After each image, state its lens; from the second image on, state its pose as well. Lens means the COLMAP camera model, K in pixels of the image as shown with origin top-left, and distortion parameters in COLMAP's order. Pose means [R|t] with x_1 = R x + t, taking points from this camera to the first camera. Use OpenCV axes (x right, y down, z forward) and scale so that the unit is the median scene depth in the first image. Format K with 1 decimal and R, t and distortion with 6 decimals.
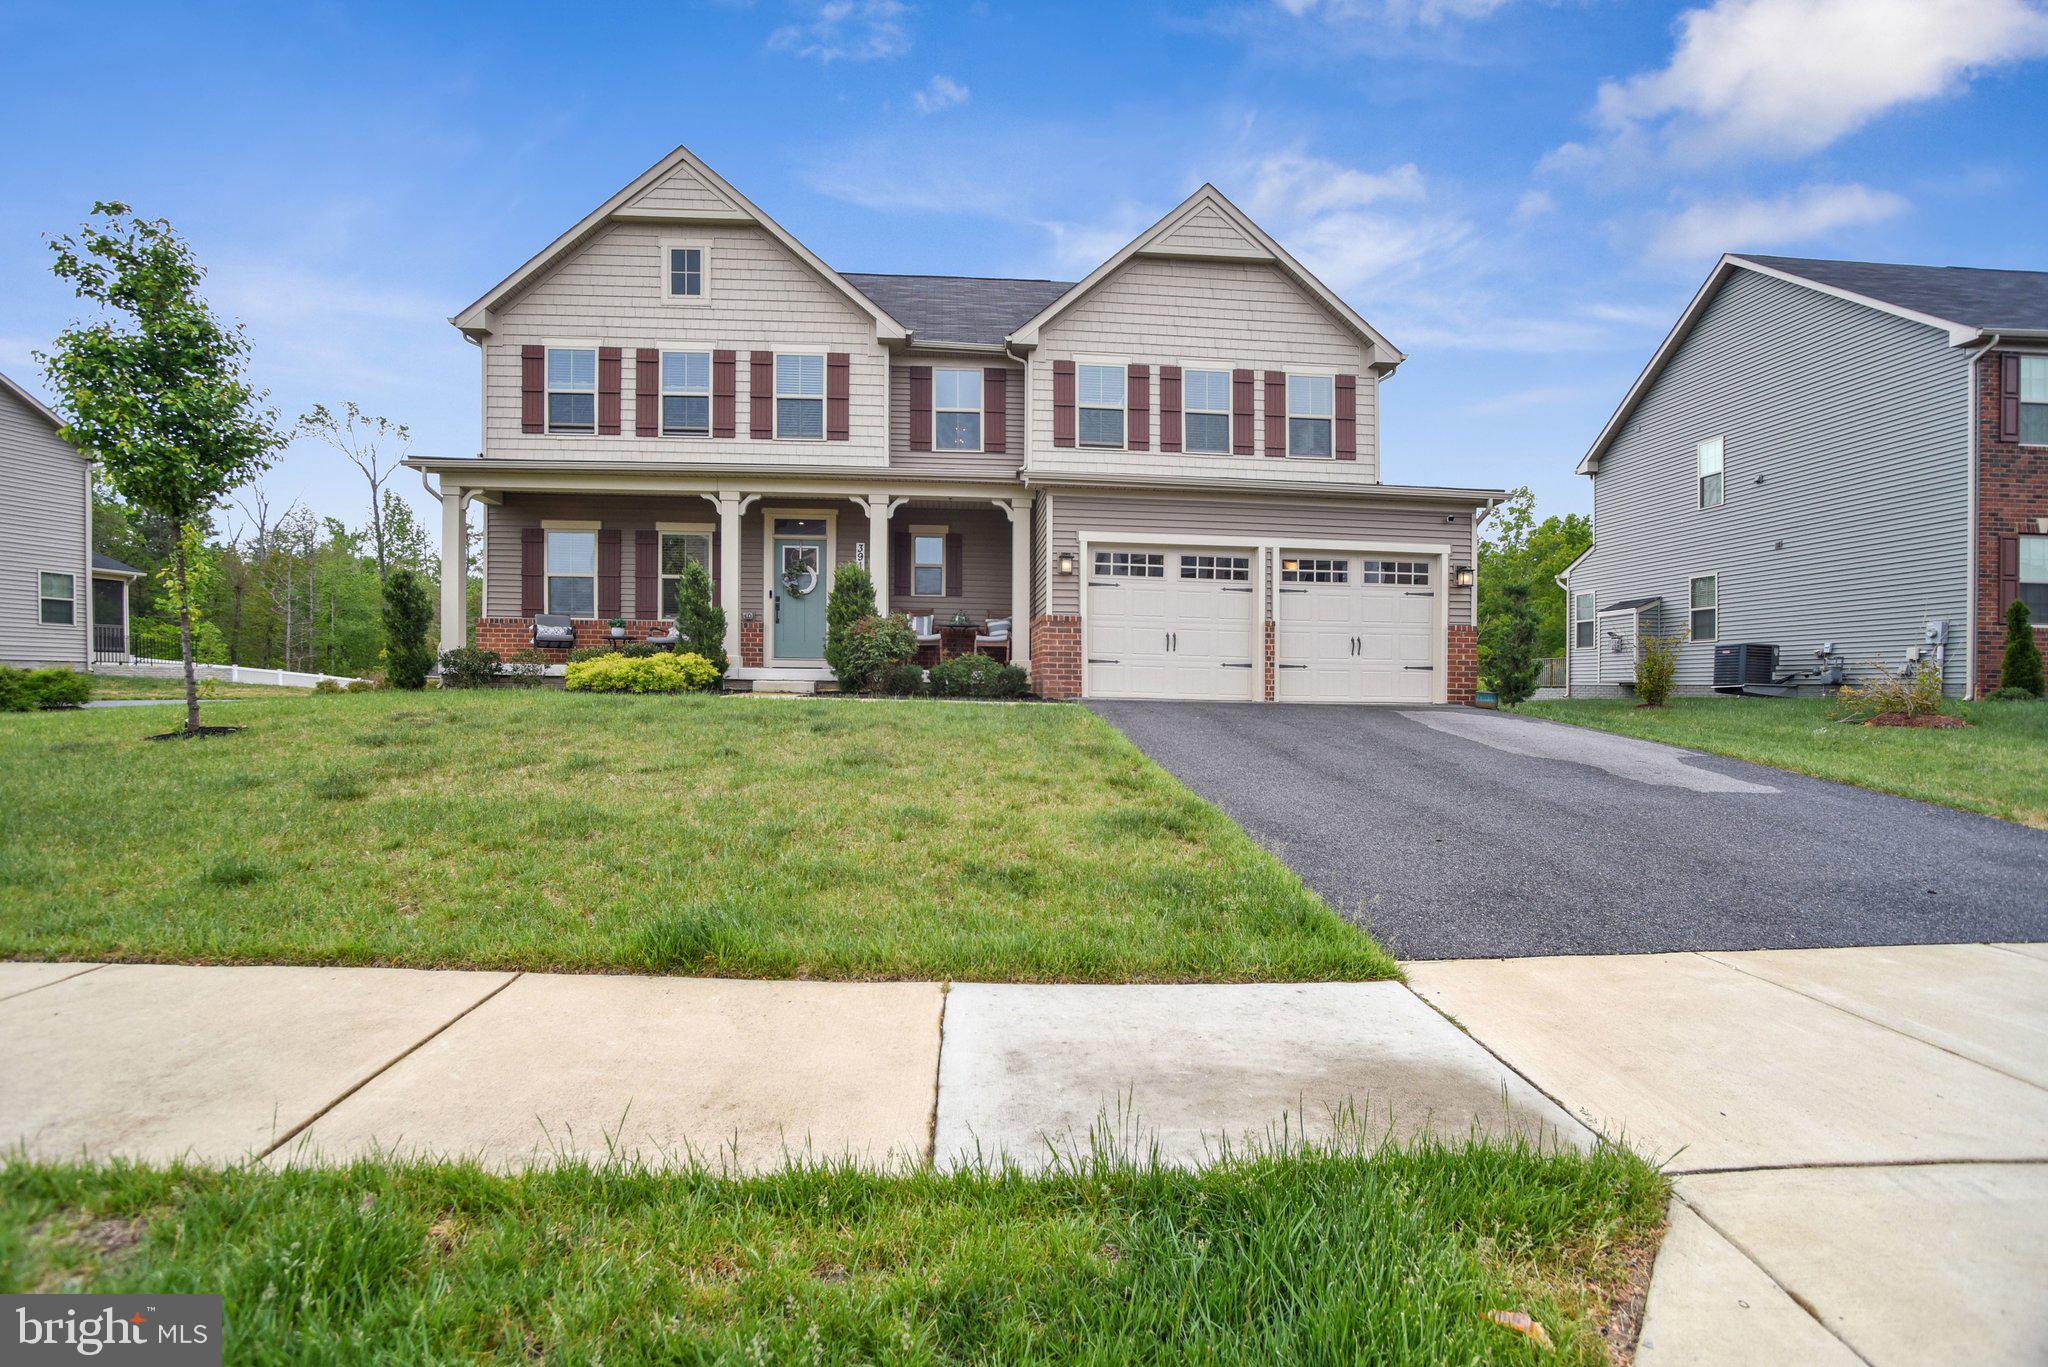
lens RADIAL K [[989.3, 0, 1028.1], [0, 989.3, 704.7], [0, 0, 1]] dist [-0.039809, 0.000138]
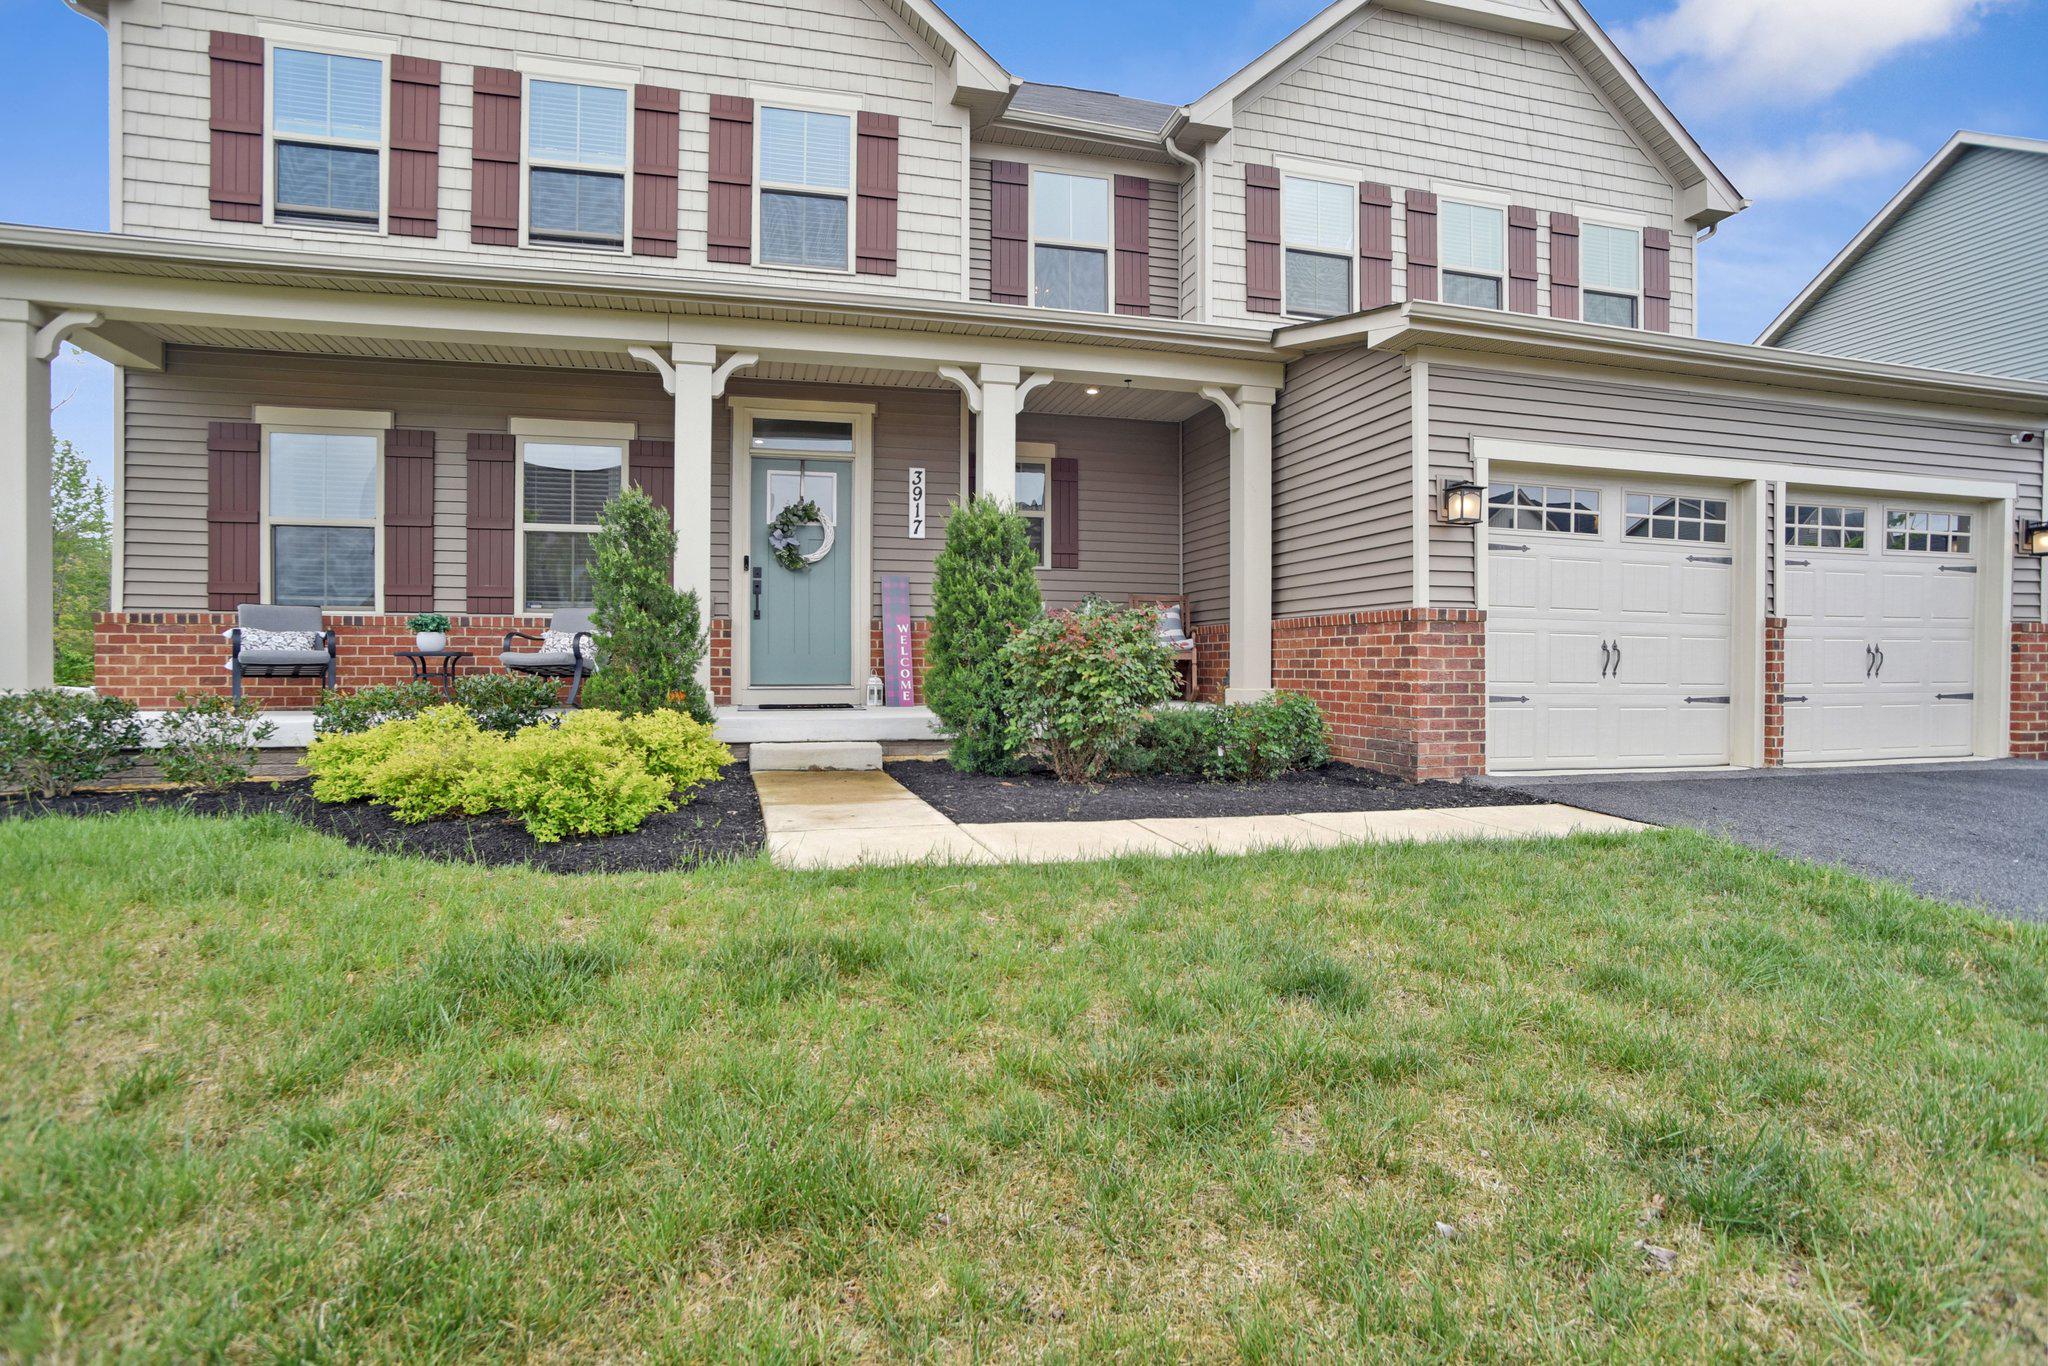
lens RADIAL K [[1028.6, 0, 1015.3], [0, 1028.6, 645.4], [0, 0, 1]] dist [-0.059522, 0.031888]
pose [[0.984812, -0.009876, 0.173341, -0.218939], [0.016313, 0.999228, -0.035749, -0.048763], [-0.172854, 0.038034, 0.984213, 0.459166]]
